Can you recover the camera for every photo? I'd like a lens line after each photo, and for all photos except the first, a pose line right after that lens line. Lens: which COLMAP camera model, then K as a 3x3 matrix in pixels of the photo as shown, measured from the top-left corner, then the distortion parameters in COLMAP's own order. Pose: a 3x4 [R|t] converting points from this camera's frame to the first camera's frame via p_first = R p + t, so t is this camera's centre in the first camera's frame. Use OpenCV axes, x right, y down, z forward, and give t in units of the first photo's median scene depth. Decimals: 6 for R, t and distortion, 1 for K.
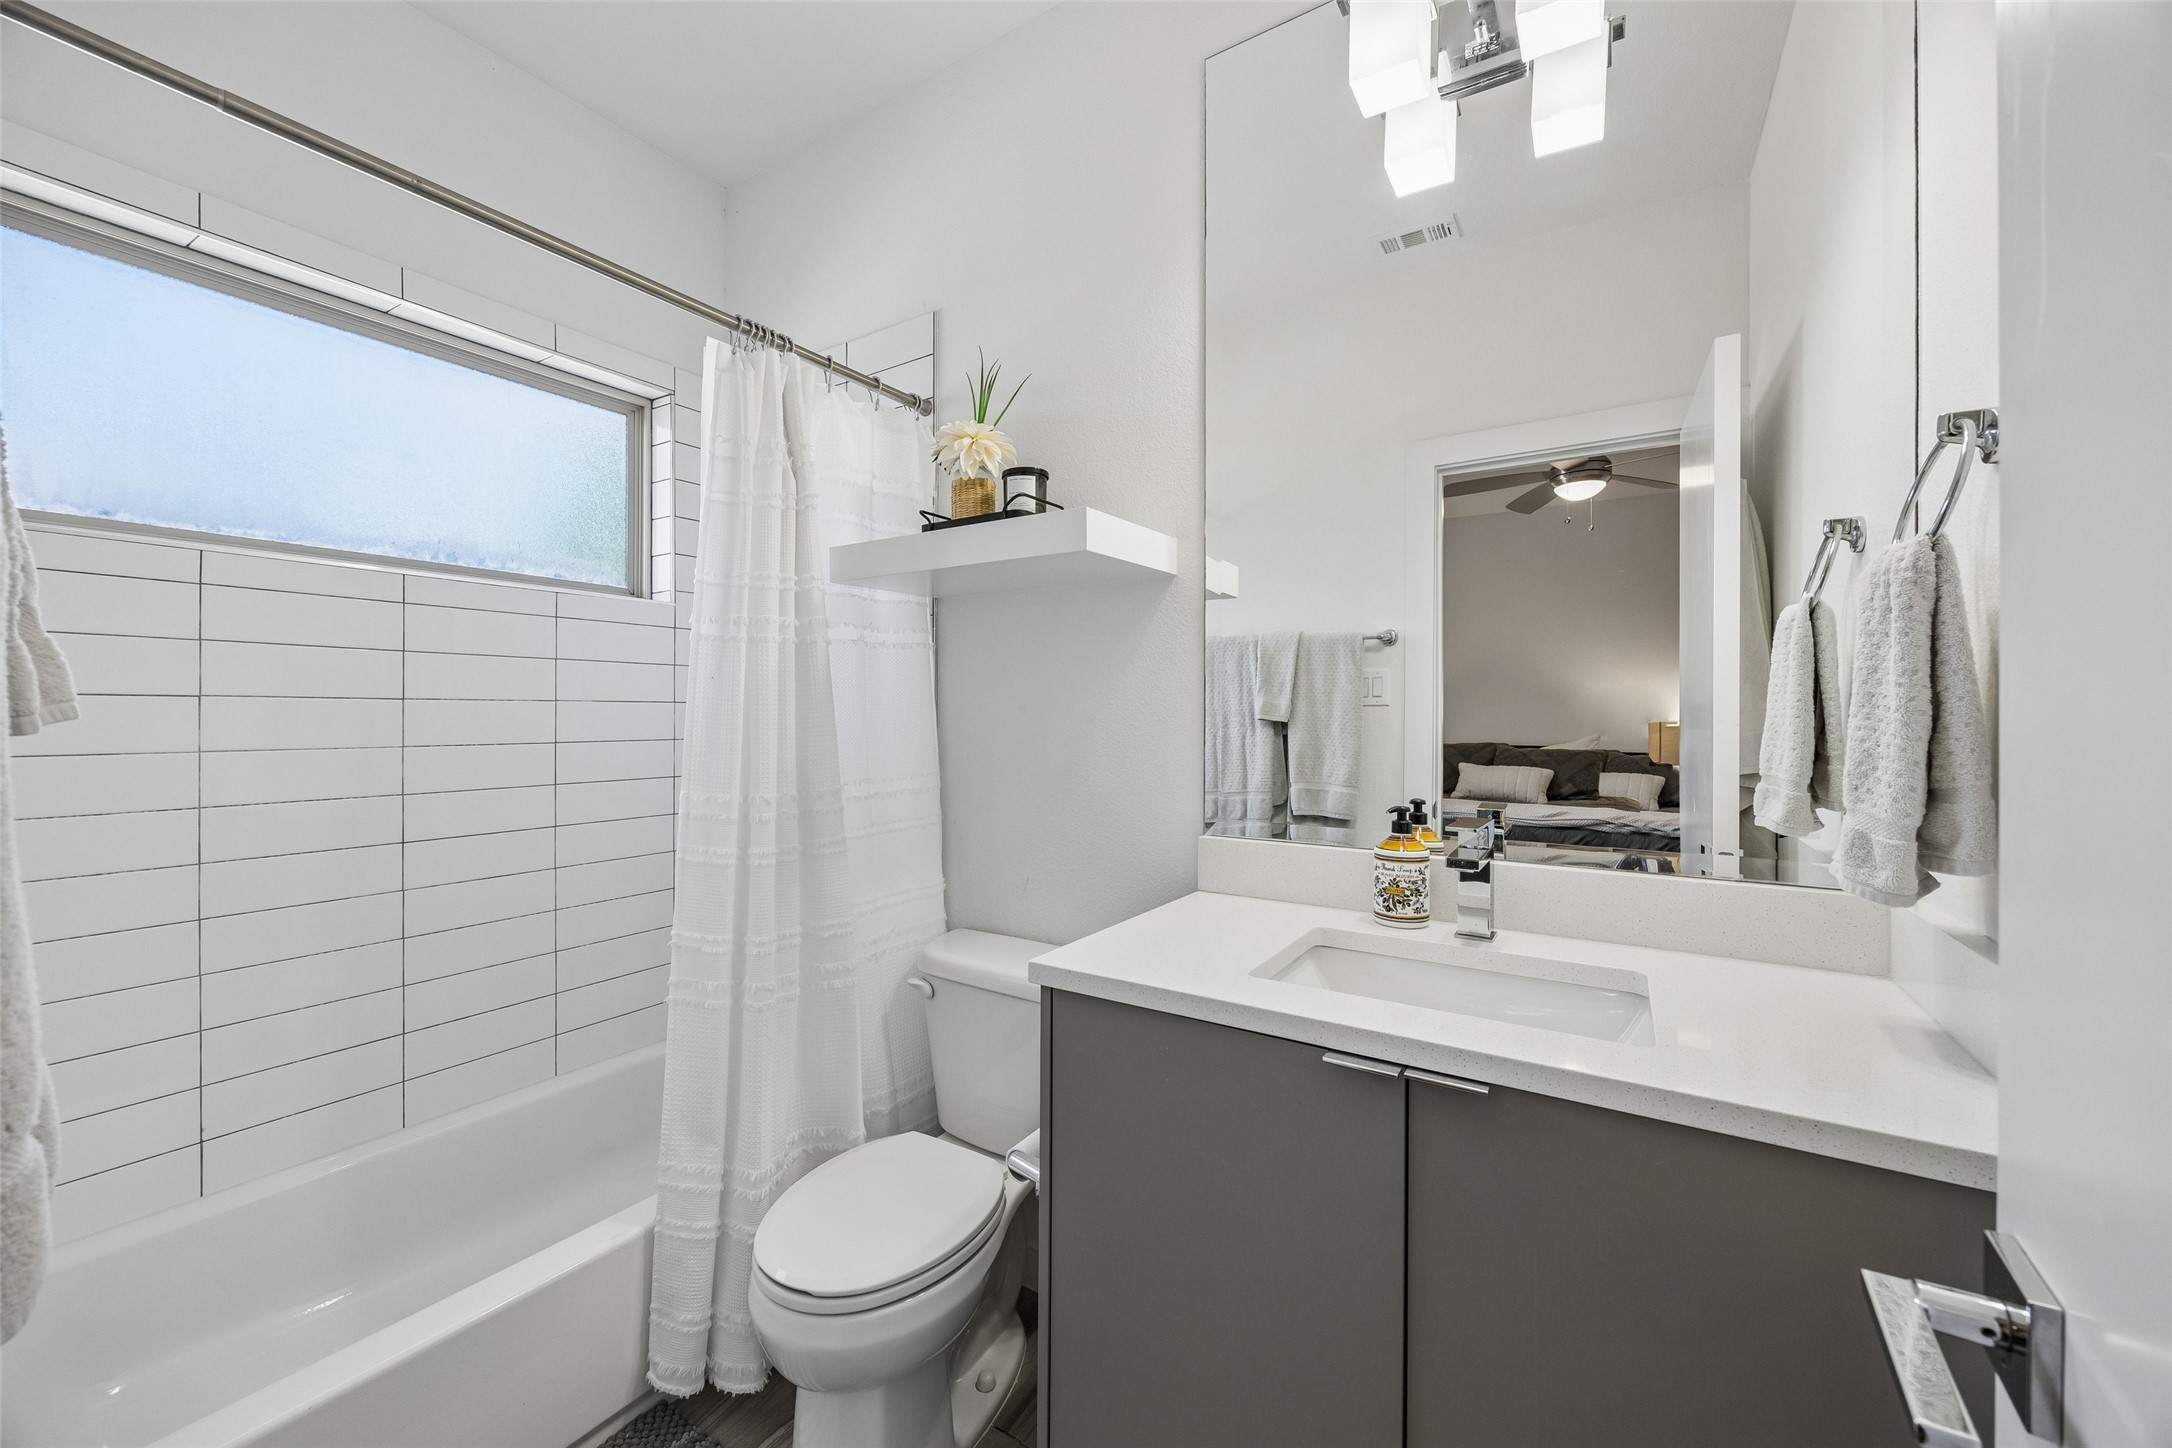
lens RADIAL K [[826.5, 0, 1080.1], [0, 826.5, 727.4], [0, 0, 1]] dist [-0.001819, -0.000009]
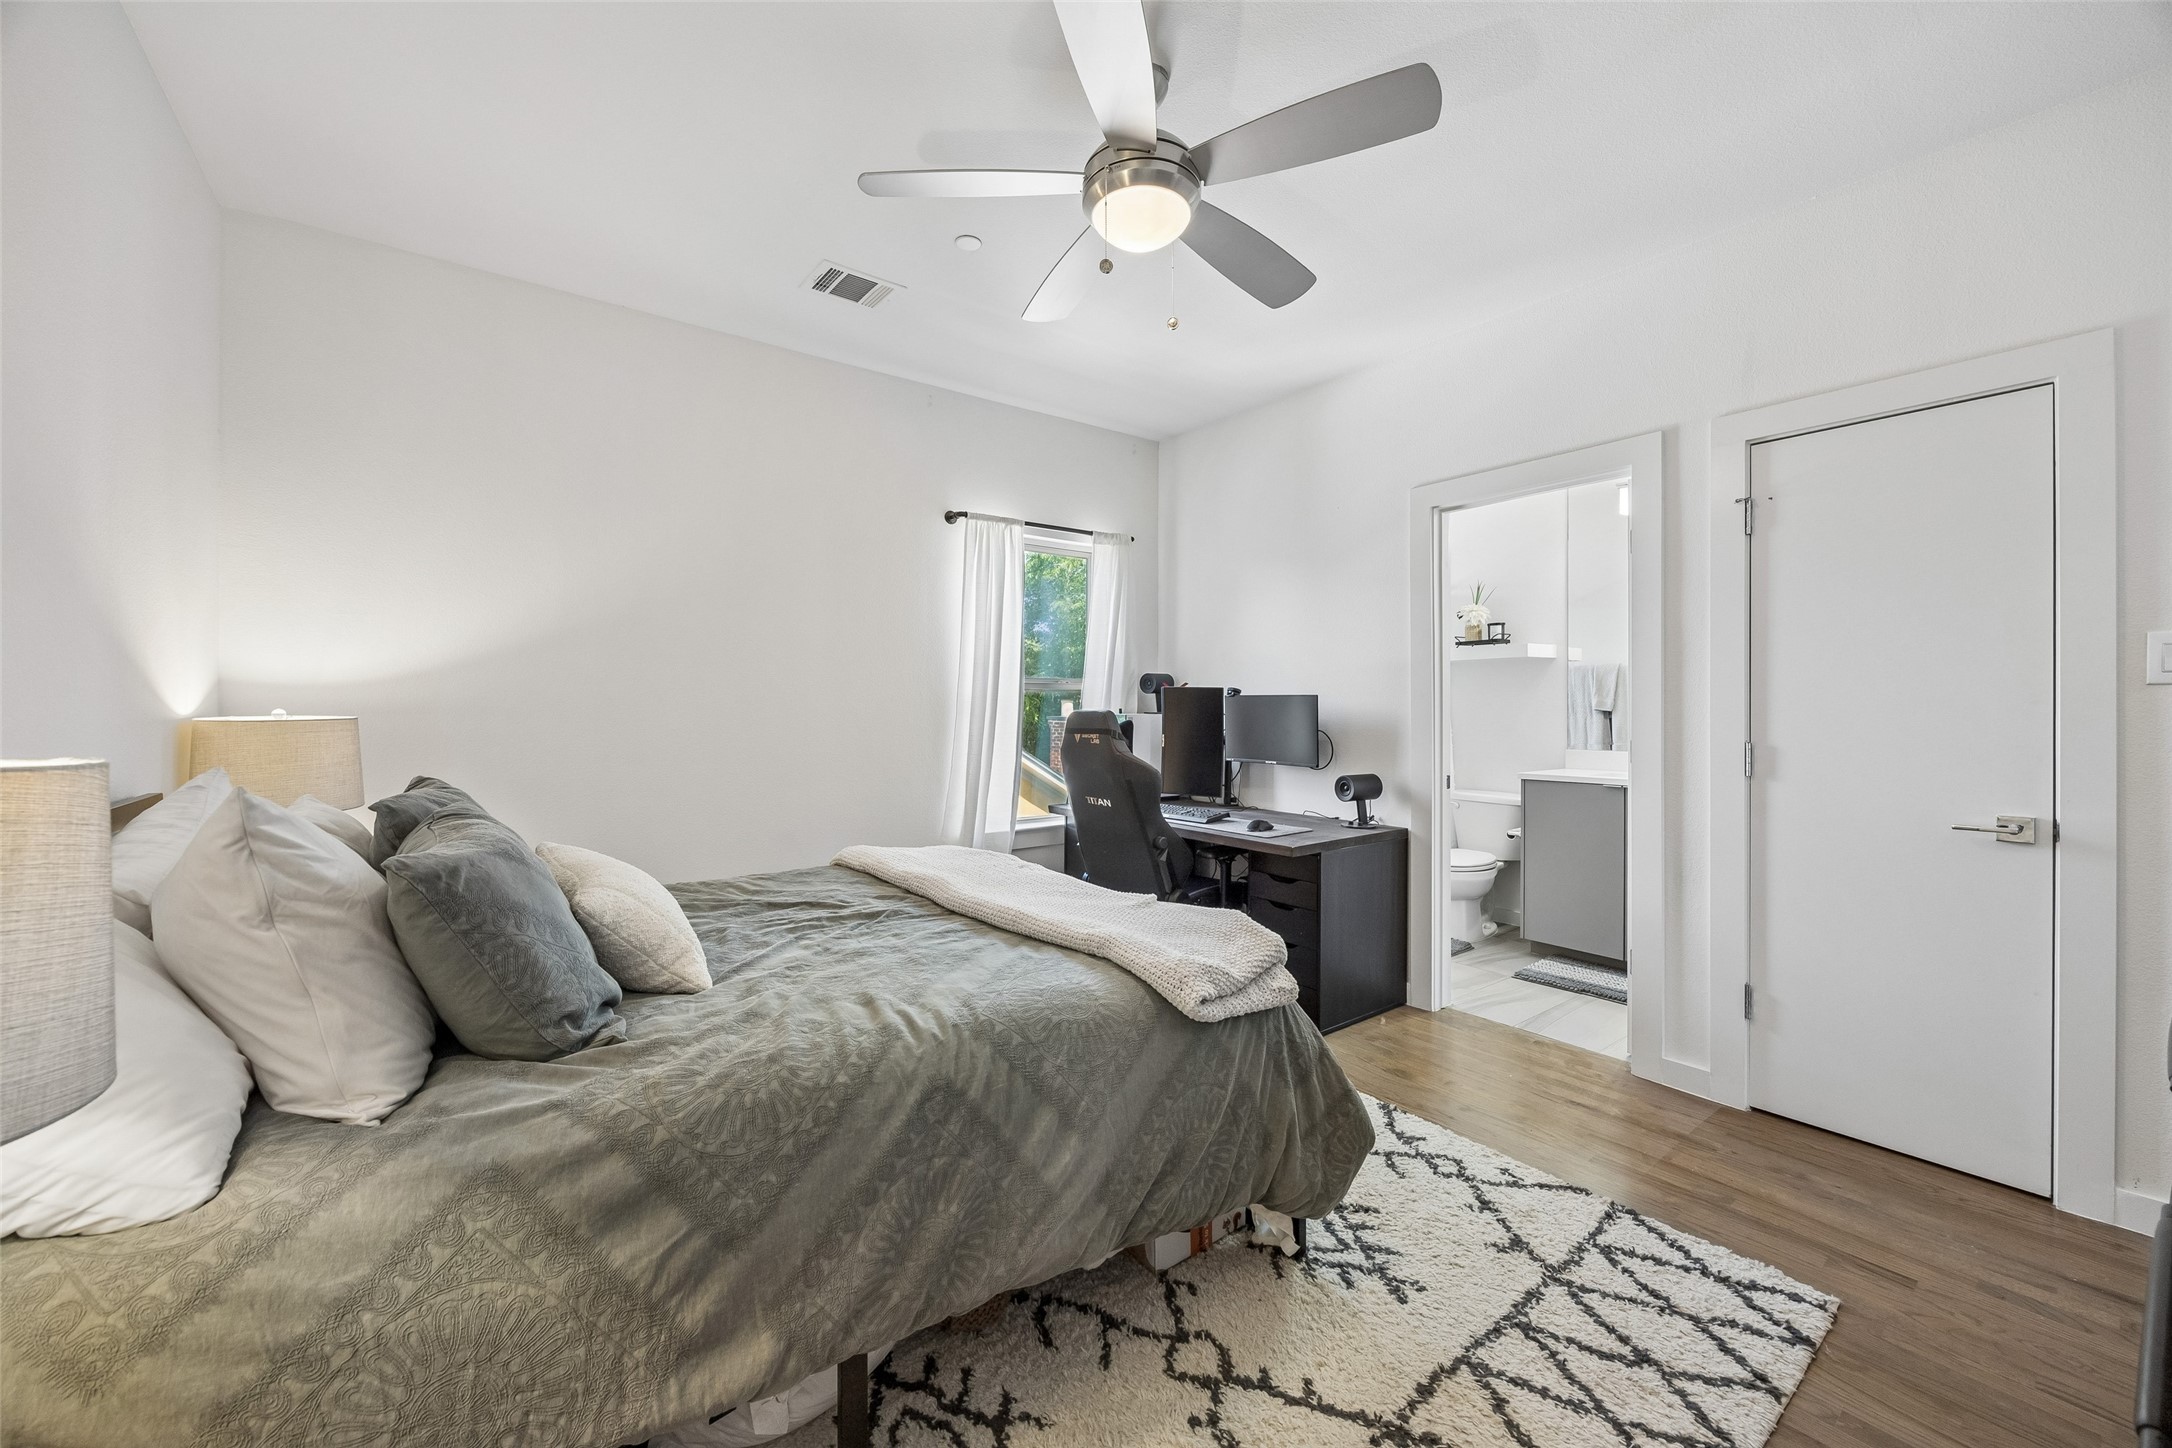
lens RADIAL K [[826.5, 0, 1080.1], [0, 826.5, 727.4], [0, 0, 1]] dist [-0.001819, -0.000009]
pose [[0.938586, -0.005876, -0.344996, -0.264591], [0.010407, 0.999882, 0.011282, -0.002941], [0.344889, -0.014179, 0.938536, -1.314754]]
